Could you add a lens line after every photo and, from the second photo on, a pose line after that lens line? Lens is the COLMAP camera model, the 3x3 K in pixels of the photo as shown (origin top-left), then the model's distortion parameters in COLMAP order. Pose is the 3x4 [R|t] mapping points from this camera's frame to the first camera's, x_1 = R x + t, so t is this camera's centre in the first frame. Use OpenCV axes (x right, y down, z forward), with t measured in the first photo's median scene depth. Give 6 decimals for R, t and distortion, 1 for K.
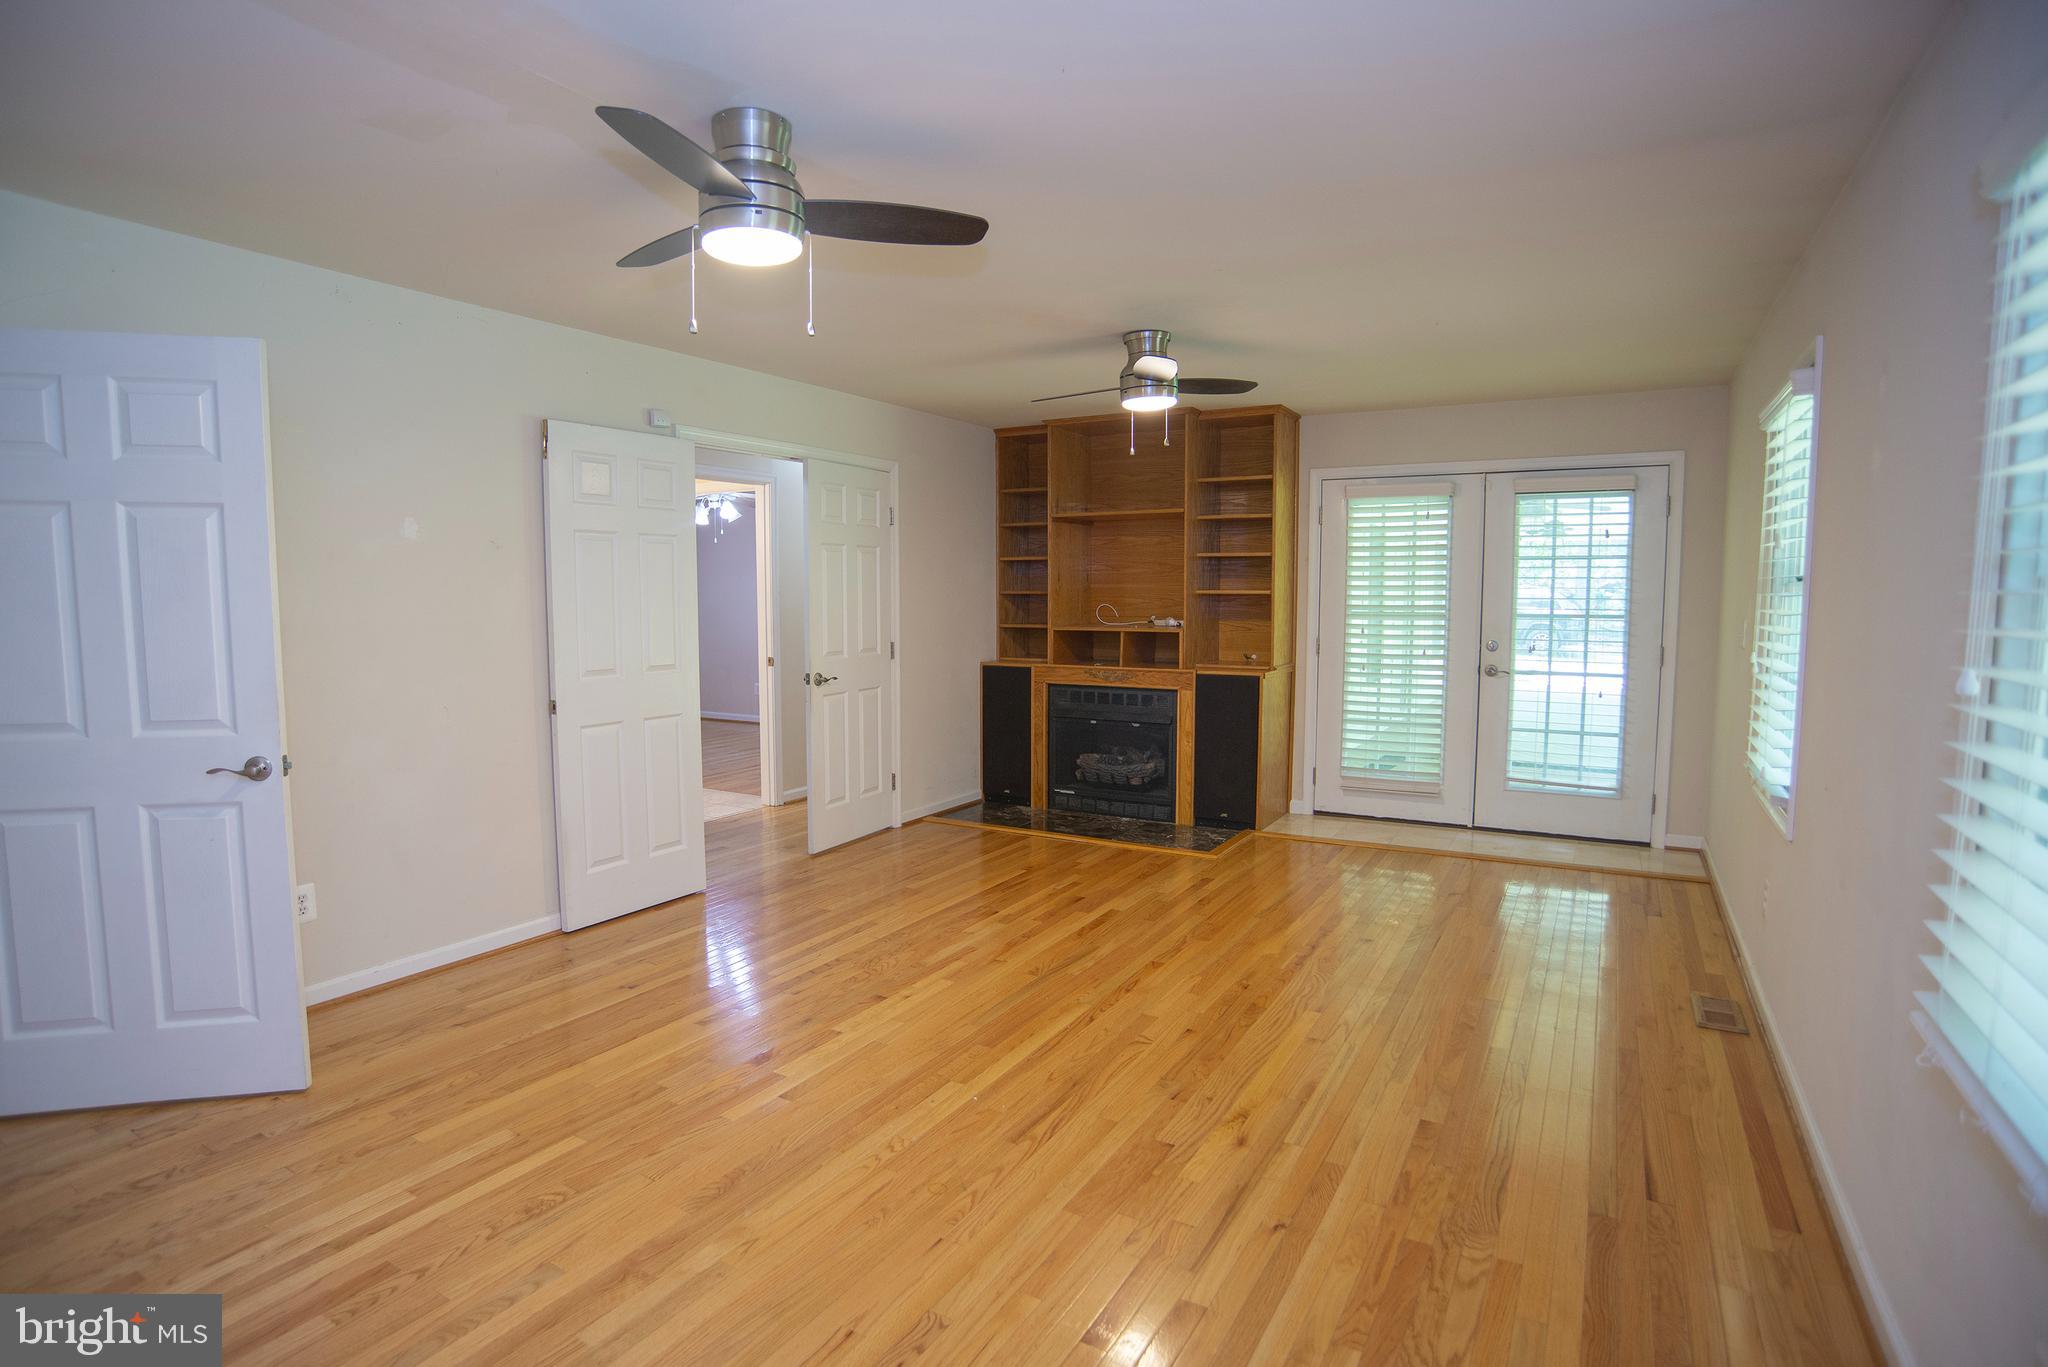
lens RADIAL K [[1215.6, 0, 1026.7], [0, 1215.6, 717.0], [0, 0, 1]] dist [-0.092178, 0.000282]
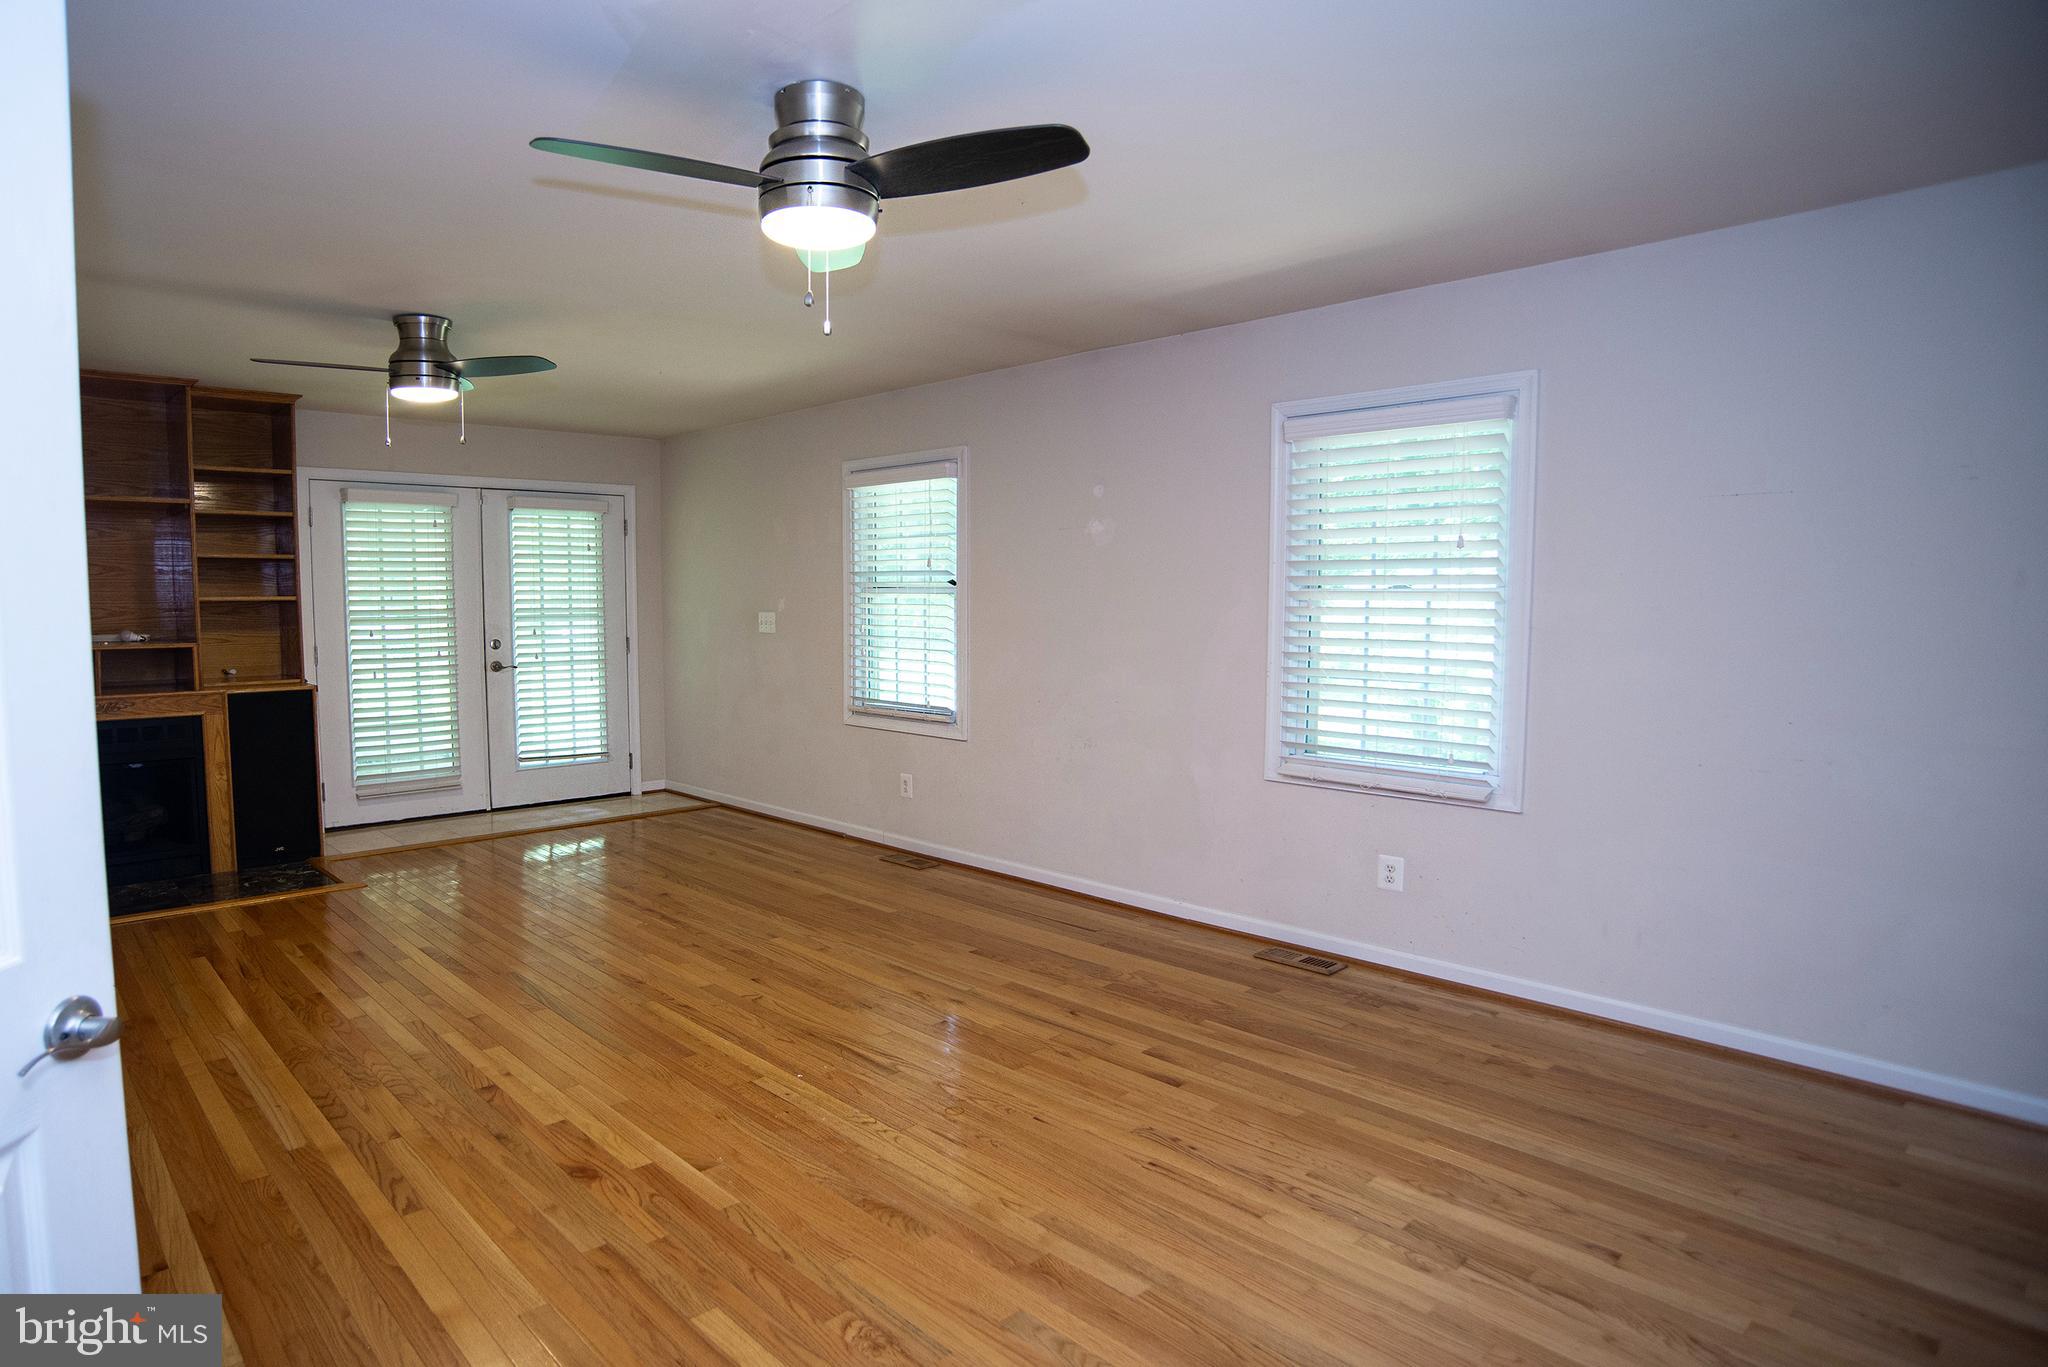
lens RADIAL K [[1083.6, 0, 1024.0], [0, 1083.6, 683.5], [0, 0, 1]] dist [-0.067373, 0.000414]
pose [[0.236251, -0.076587, 0.968669, -0.592203], [0.097625, 0.993716, 0.054757, -0.038210], [-0.966775, 0.081630, 0.242243, 0.374108]]
